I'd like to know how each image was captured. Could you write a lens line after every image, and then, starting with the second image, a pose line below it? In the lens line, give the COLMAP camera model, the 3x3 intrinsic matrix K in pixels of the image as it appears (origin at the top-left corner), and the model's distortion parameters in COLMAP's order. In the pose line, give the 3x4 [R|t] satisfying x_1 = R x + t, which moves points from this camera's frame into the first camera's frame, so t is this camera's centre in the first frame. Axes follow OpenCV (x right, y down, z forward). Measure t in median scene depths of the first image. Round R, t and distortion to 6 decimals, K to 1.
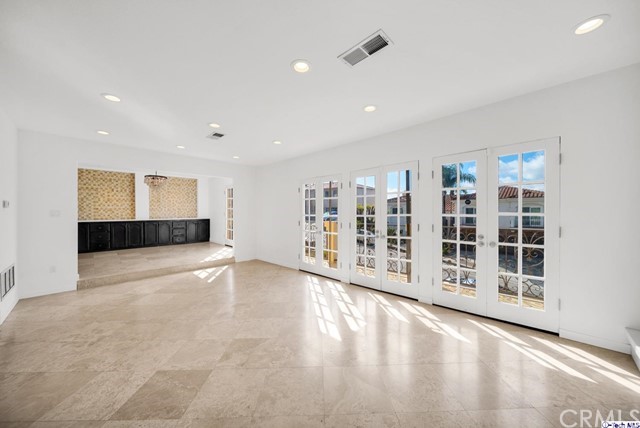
lens RADIAL K [[229.8, 0, 318.7], [0, 229.8, 212.0], [0, 0, 1]] dist [0.002781, -0.000048]
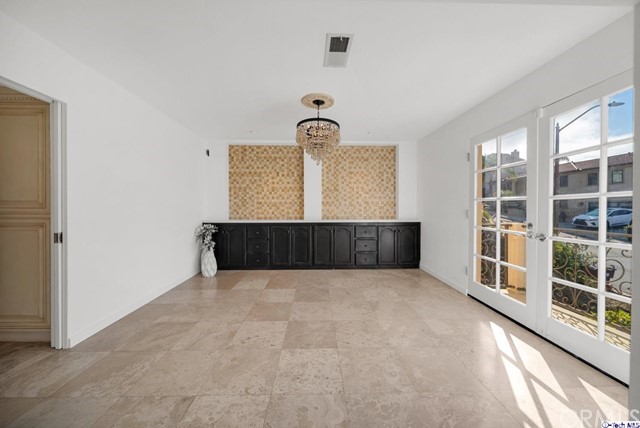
lens RADIAL K [[229.8, 0, 325.2], [0, 229.8, 208.7], [0, 0, 1]] dist [0.002781, -0.000048]
pose [[0.724444, 0.009469, -0.689268, -0.343608], [-0.006012, 0.999954, 0.007418, -0.003090], [0.689307, -0.001230, 0.724468, 0.612047]]
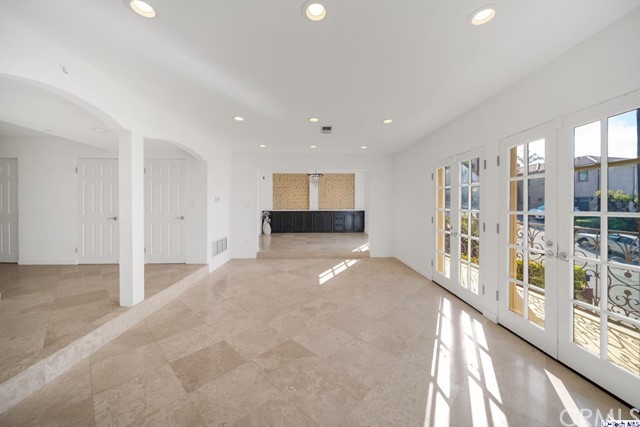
lens RADIAL K [[229.8, 0, 325.3], [0, 229.8, 205.9], [0, 0, 1]] dist [0.002781, -0.000048]
pose [[0.719780, 0.010222, -0.694127, 0.145308], [-0.004466, 0.999939, 0.010095, -0.002945], [0.694188, -0.004166, 0.719782, 0.156031]]
